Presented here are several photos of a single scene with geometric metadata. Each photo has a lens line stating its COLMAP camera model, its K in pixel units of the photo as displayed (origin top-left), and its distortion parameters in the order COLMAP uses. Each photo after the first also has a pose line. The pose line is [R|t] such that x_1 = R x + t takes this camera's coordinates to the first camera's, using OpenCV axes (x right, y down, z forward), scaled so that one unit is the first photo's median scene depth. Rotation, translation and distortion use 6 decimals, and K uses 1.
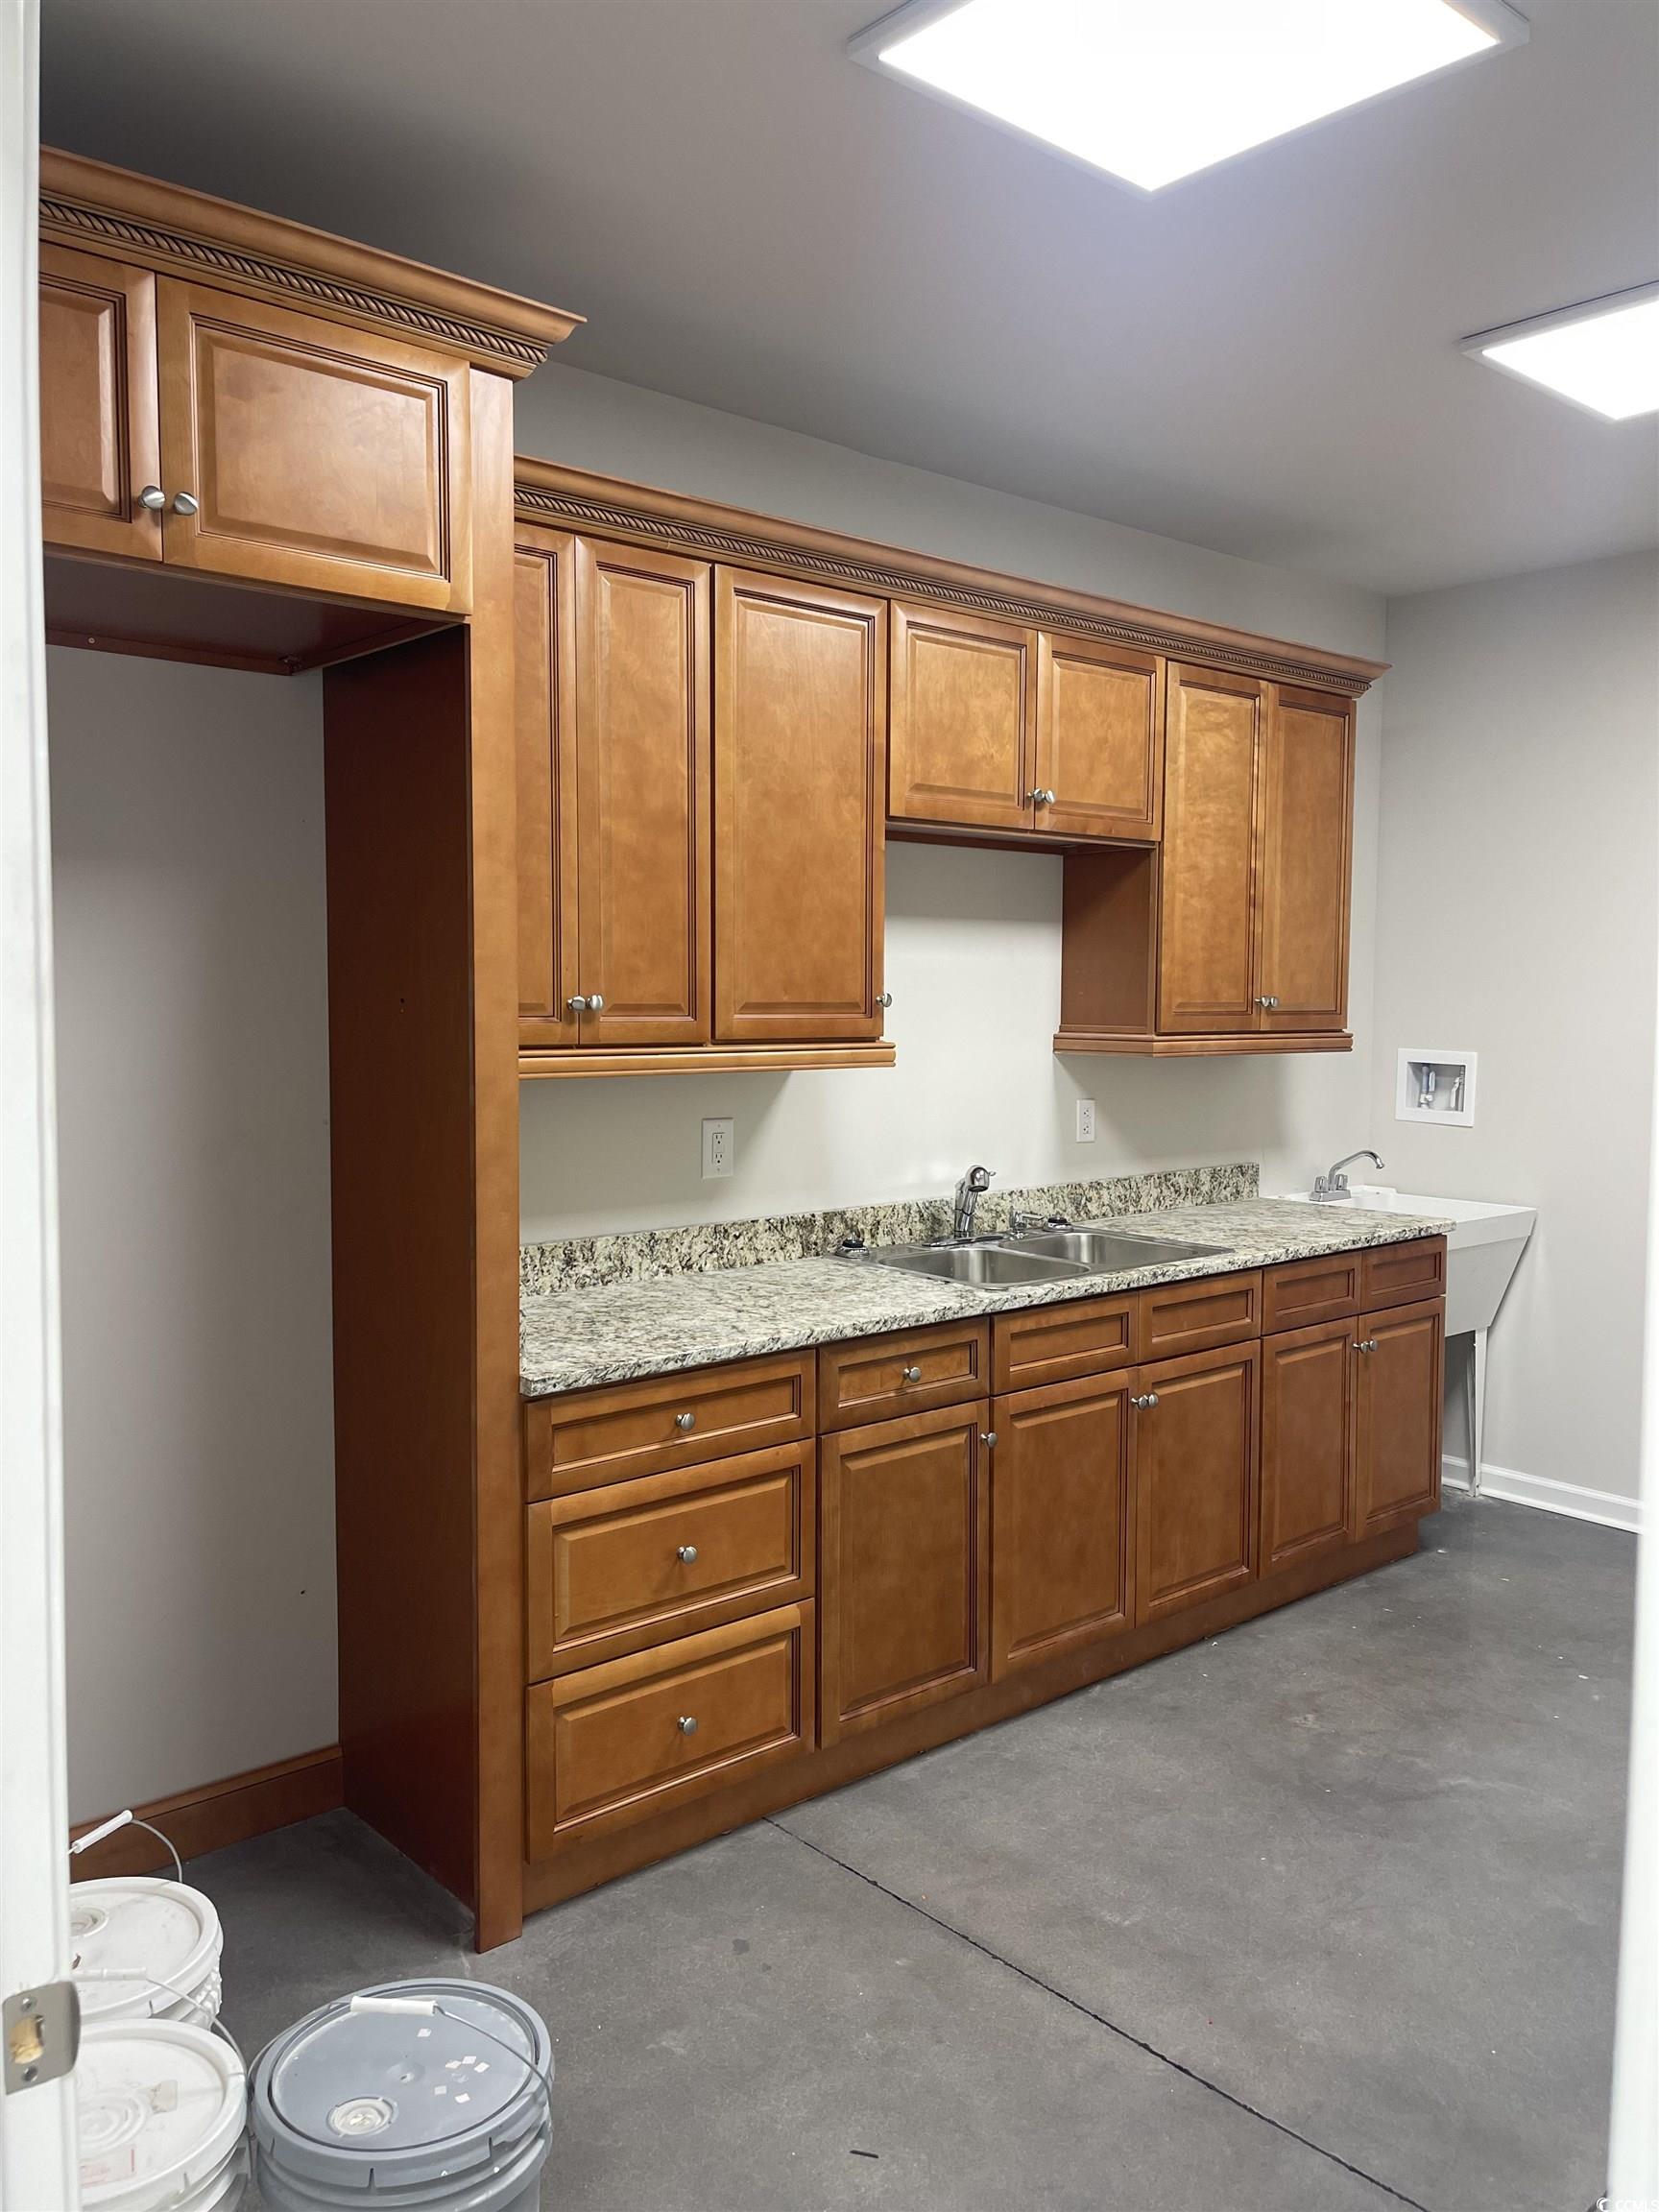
lens RADIAL K [[1677.7, 0, 826.7], [0, 1677.7, 1102.5], [0, 0, 1]] dist [0.073393, -0.085859]
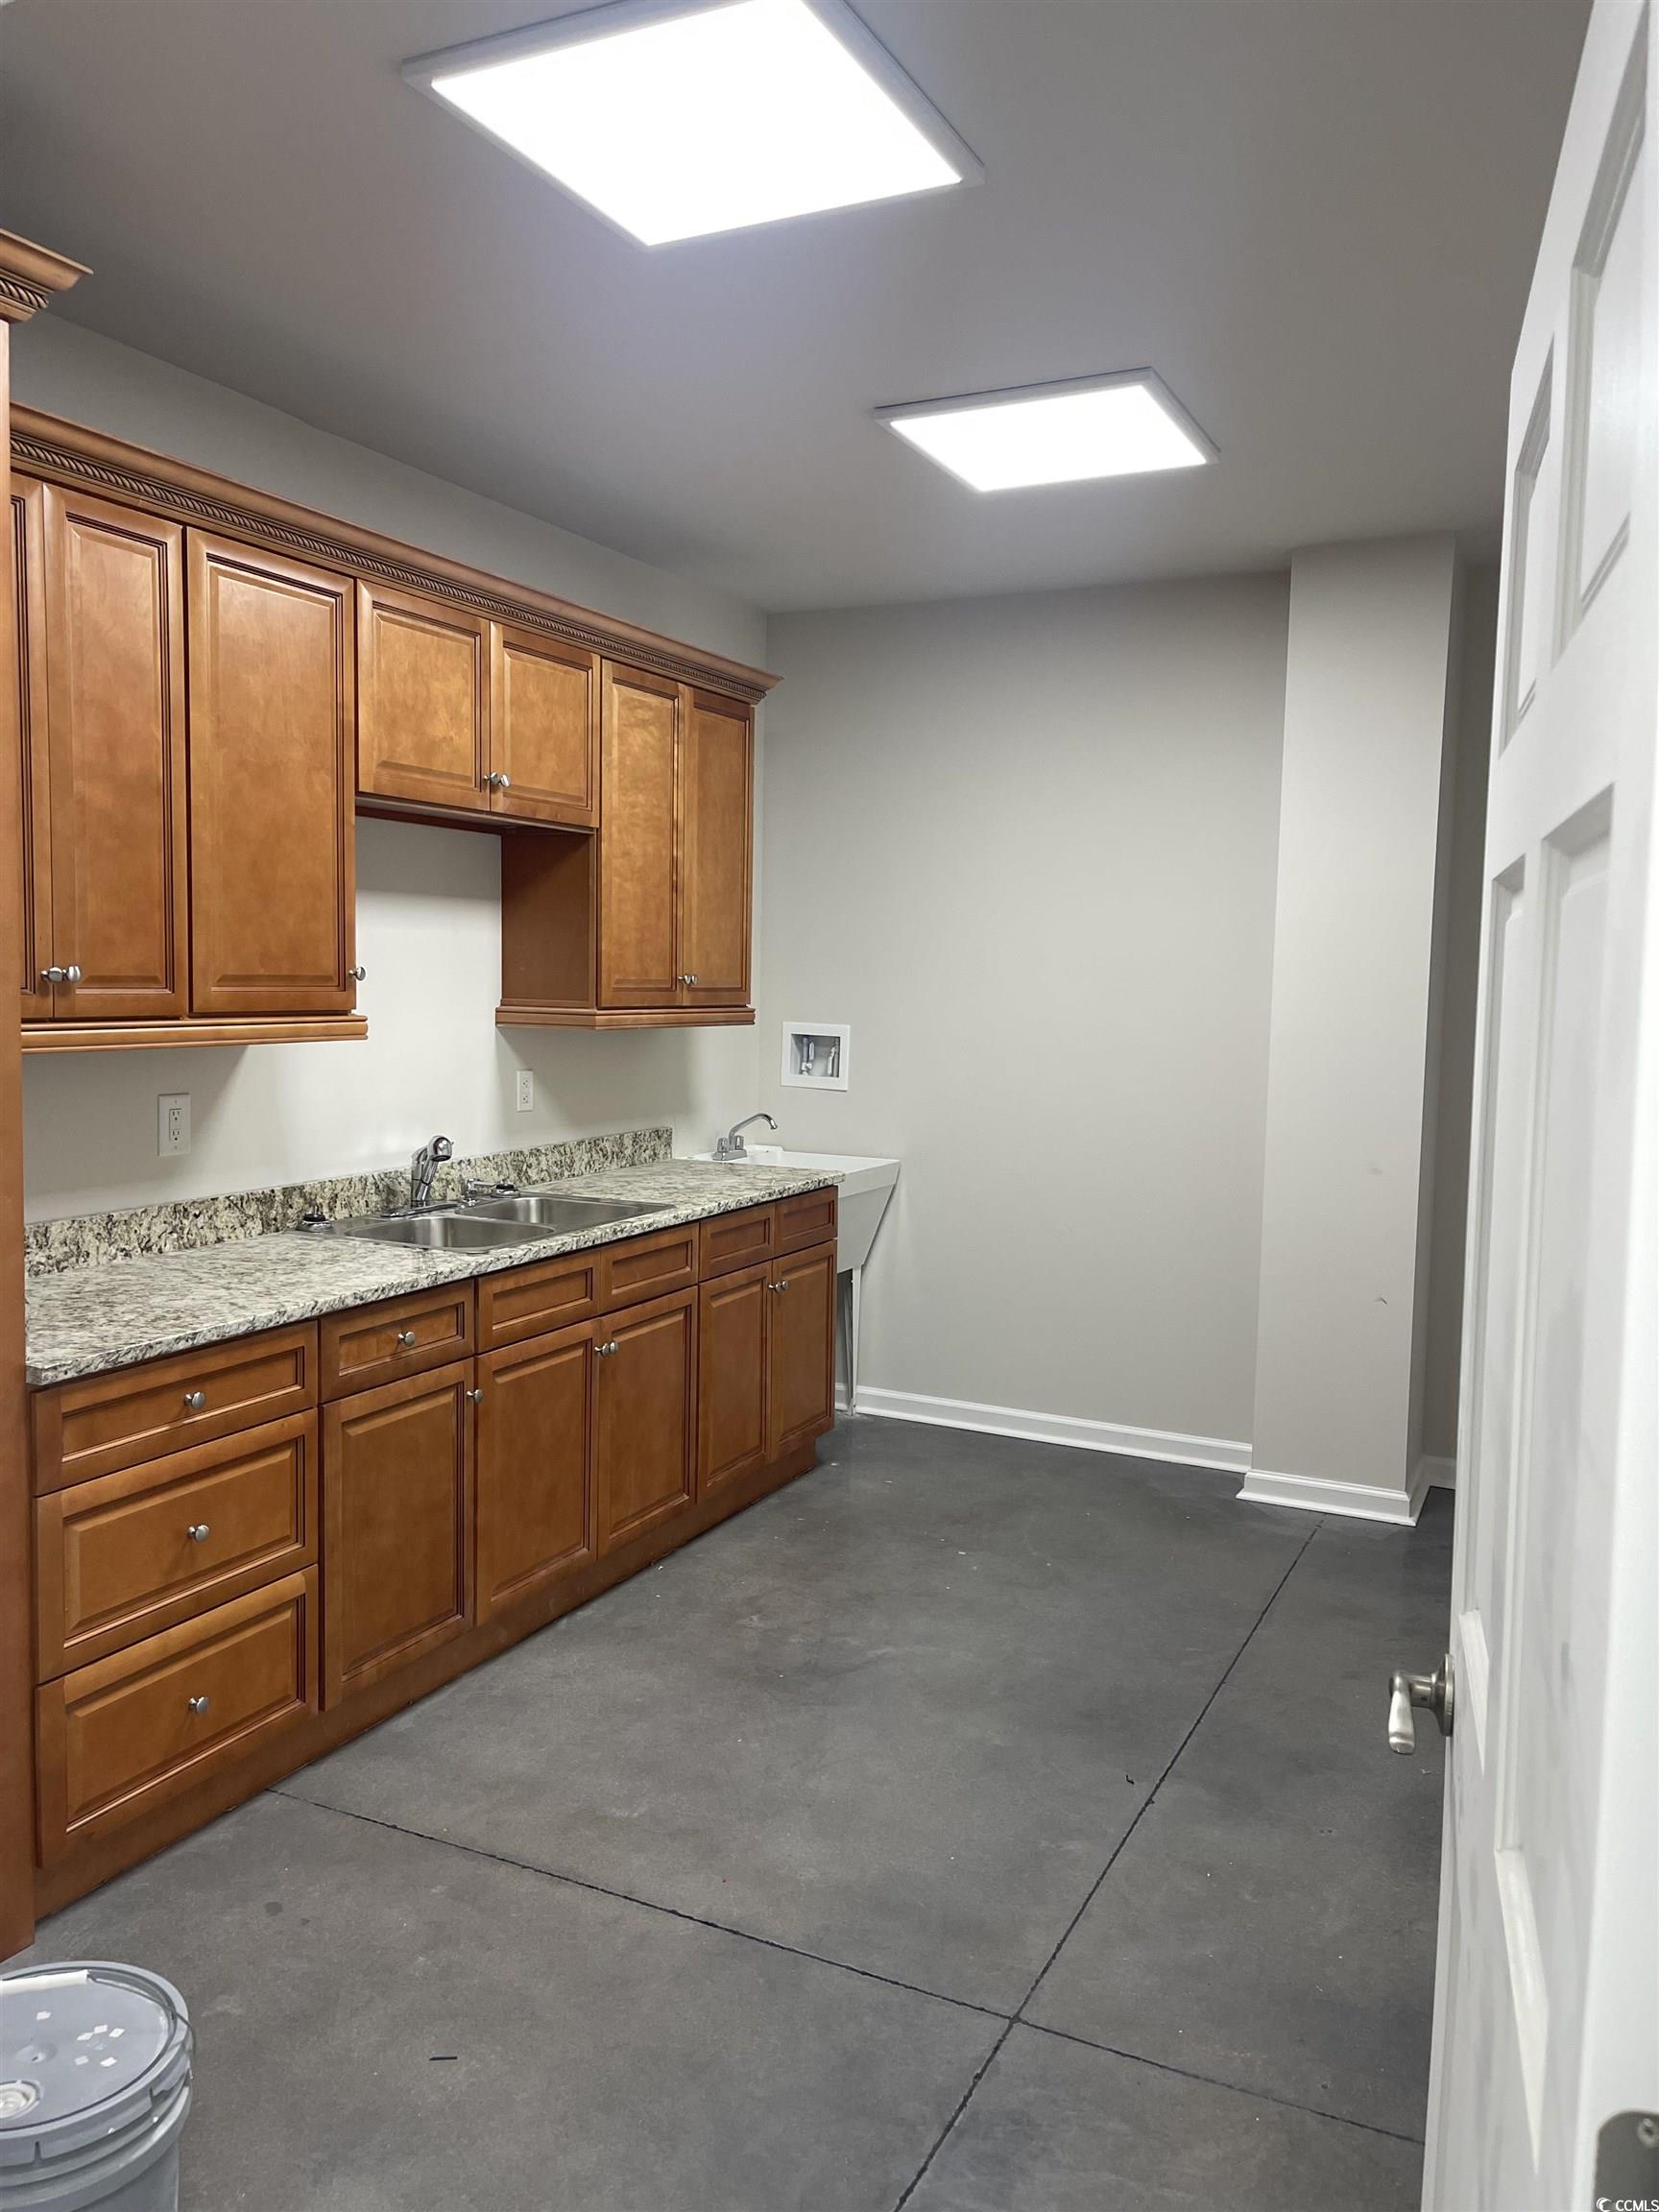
lens RADIAL K [[1677.7, 0, 813.2], [0, 1677.7, 1091.9], [0, 0, 1]] dist [0.073393, -0.085859]
pose [[0.923520, -0.017367, 0.383158, -0.110393], [0.013464, 0.999827, 0.012866, 0.000669], [-0.383315, -0.006723, 0.923593, -0.048334]]
